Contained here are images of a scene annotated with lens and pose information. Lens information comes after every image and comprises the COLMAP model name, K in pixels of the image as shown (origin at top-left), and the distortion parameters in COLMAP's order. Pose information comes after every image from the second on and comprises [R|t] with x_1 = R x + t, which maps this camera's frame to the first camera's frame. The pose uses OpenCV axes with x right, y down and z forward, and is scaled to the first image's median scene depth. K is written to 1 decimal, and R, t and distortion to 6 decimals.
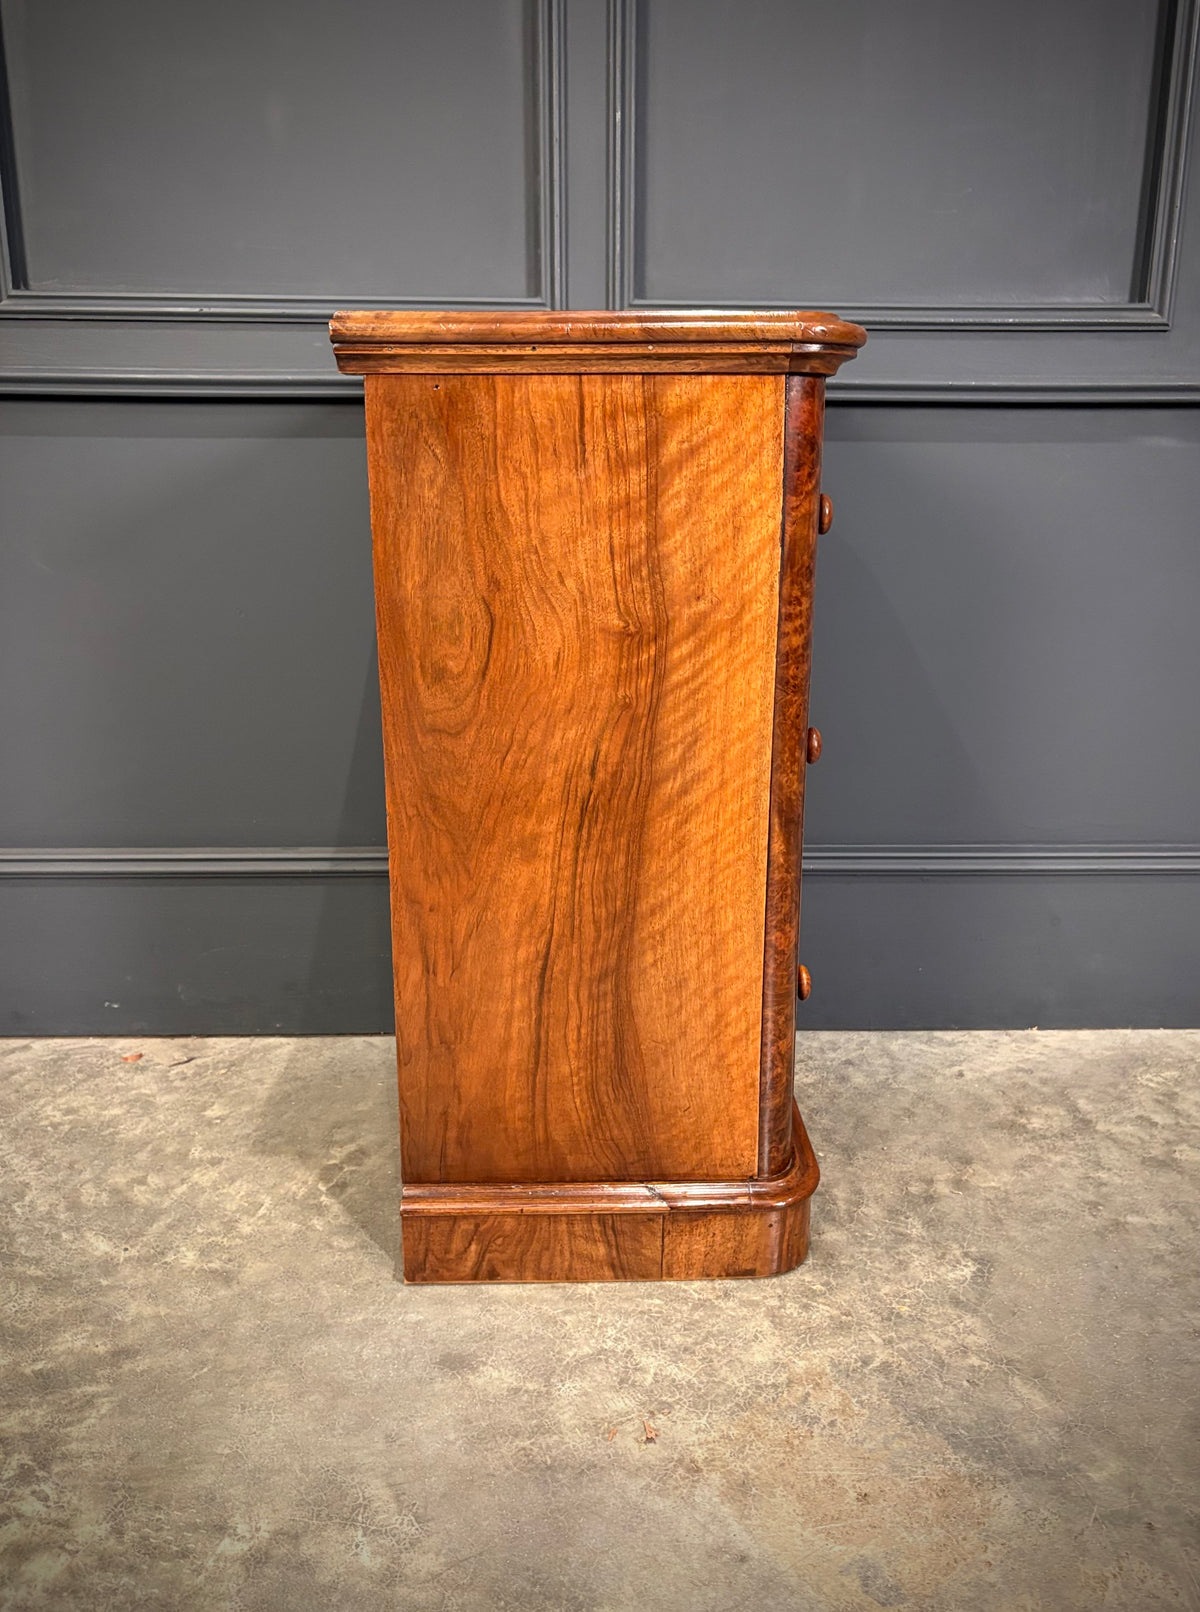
lens RADIAL K [[1238.2, 0, 611.1], [0, 1238.2, 835.6], [0, 0, 1]] dist [0.010916, -0.016196]
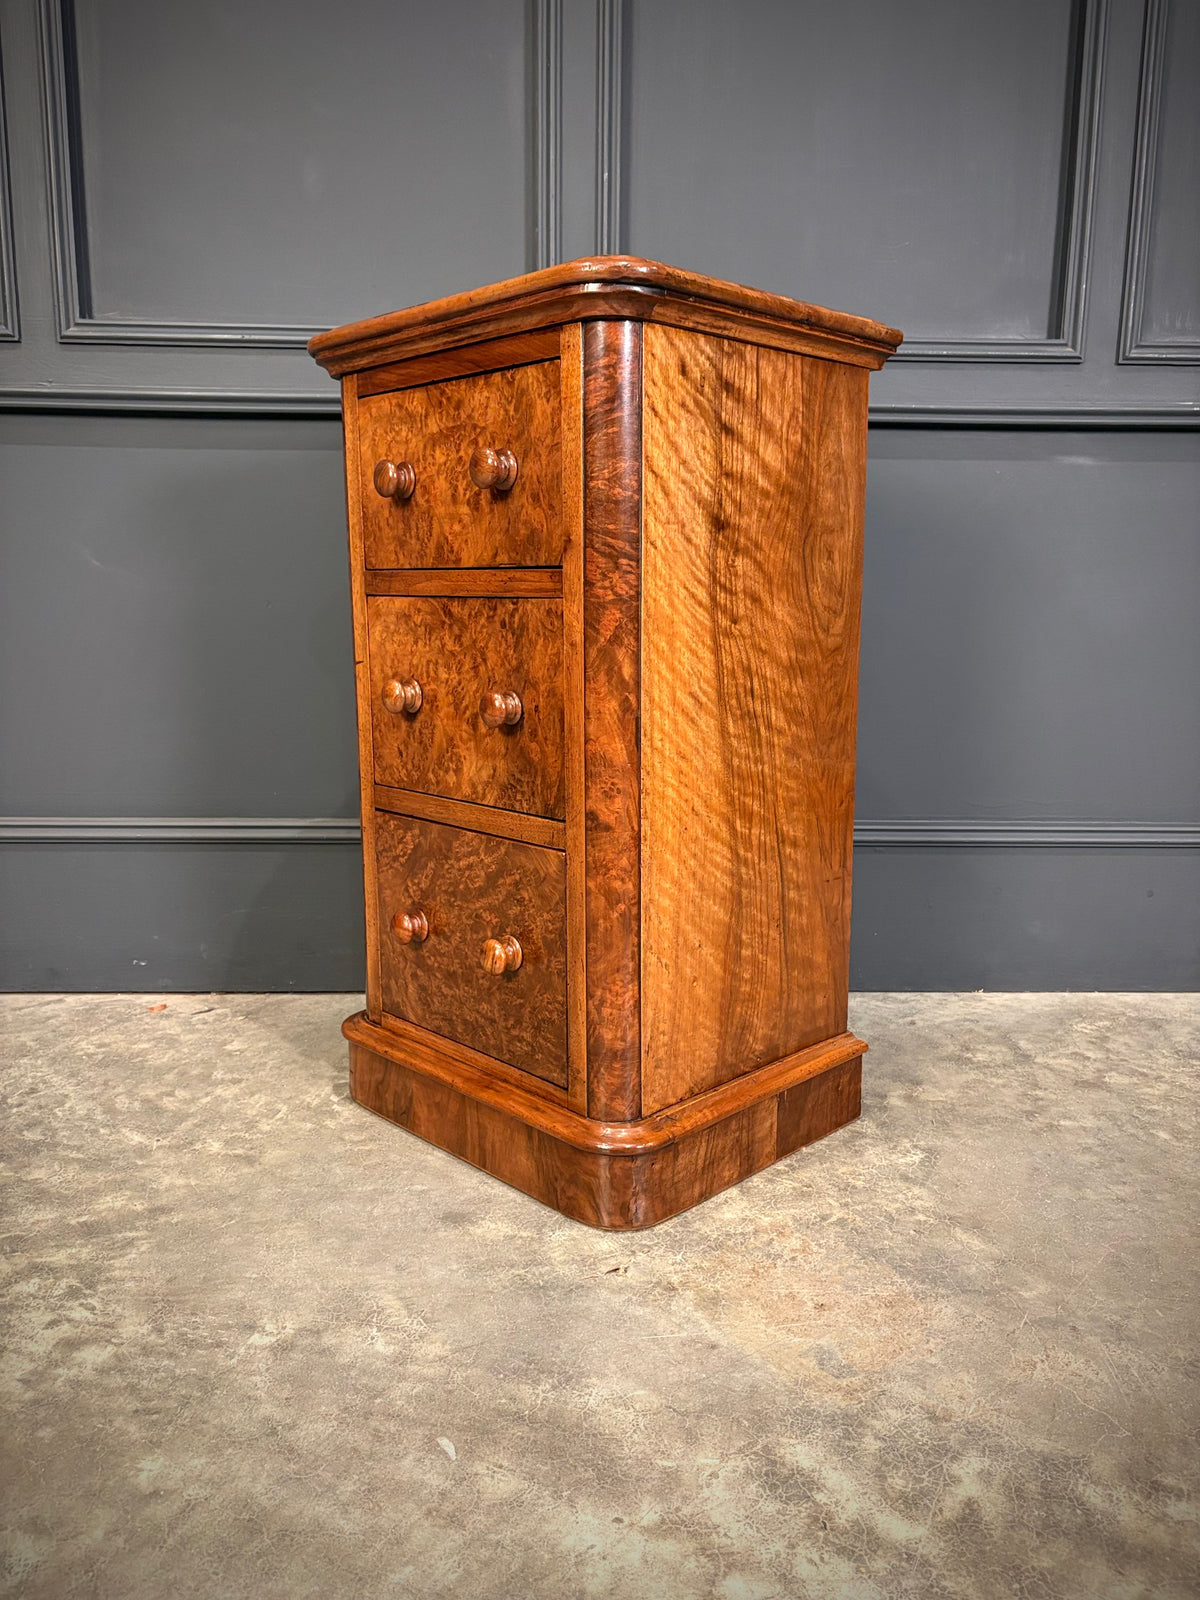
lens RADIAL K [[1213.0, 0, 598.5], [0, 1213.0, 832.0], [0, 0, 1]] dist [-0.007888, 0.031020]
pose [[0.999966, 0.004975, 0.006563, -0.006554], [-0.004419, 0.996613, -0.082118, 0.154483], [-0.006950, 0.082086, 0.996601, -0.110023]]
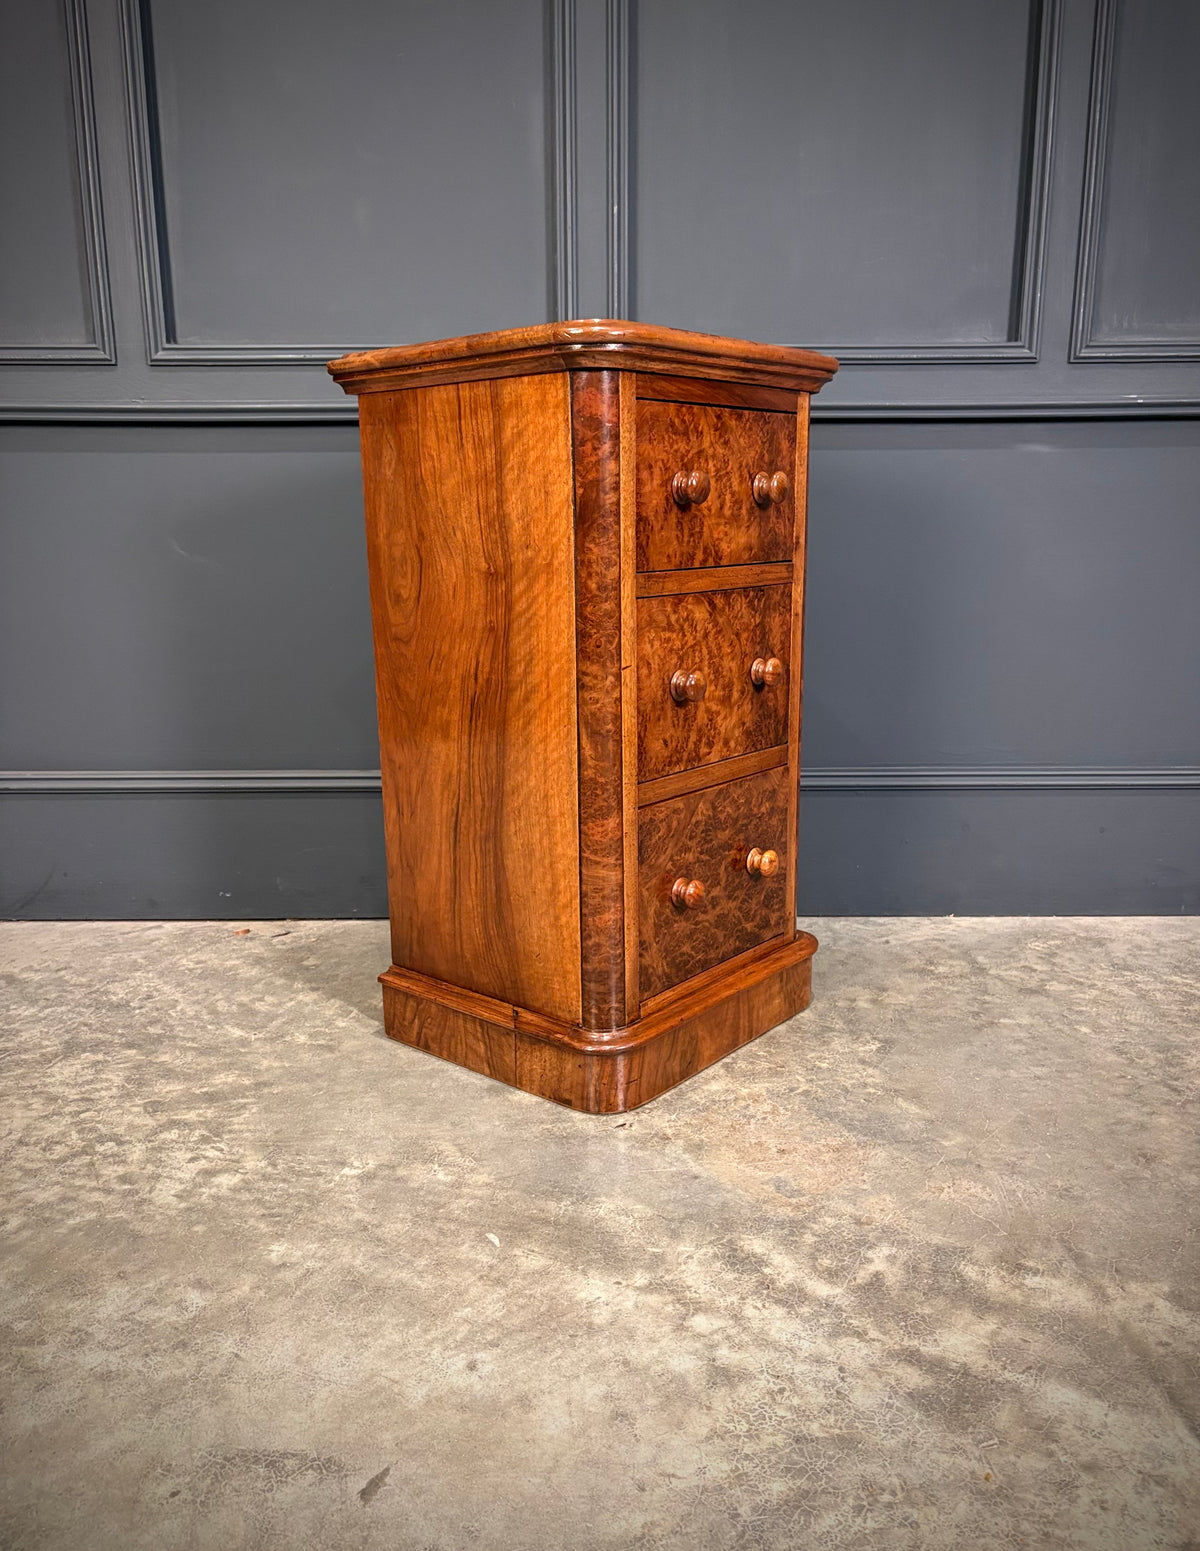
lens RADIAL K [[1218.2, 0, 587.9], [0, 1218.2, 832.0], [0, 0, 1]] dist [-0.000517, 0.016280]
pose [[0.999524, -0.002321, -0.030756, 0.017406], [0.001213, 0.999352, -0.035983, 0.168942], [0.030820, 0.035928, 0.998879, -0.354902]]
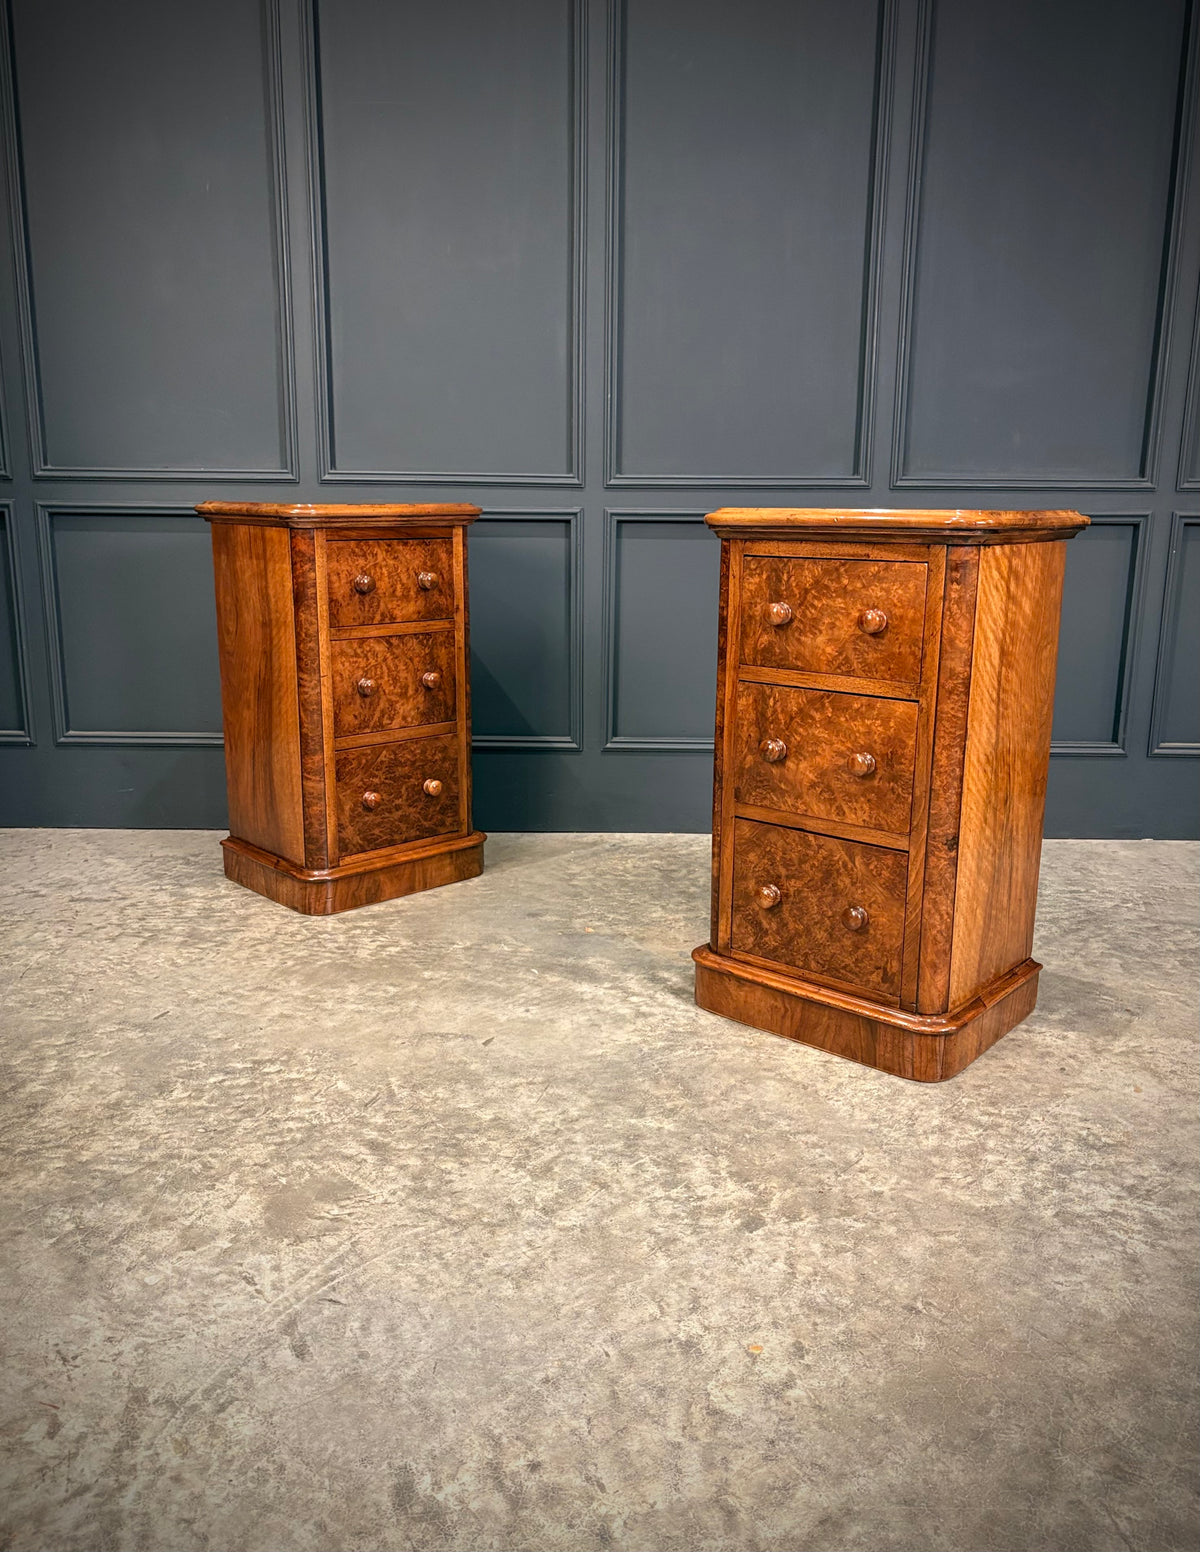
lens RADIAL K [[1219.0, 0, 604.2], [0, 1219.0, 802.4], [0, 0, 1]] dist [-0.000517, 0.016280]
pose [[0.999687, 0.012849, -0.021488, 0.062089], [-0.013583, 0.999317, -0.034354, 0.257858], [0.021032, 0.034635, 0.999179, -1.354906]]
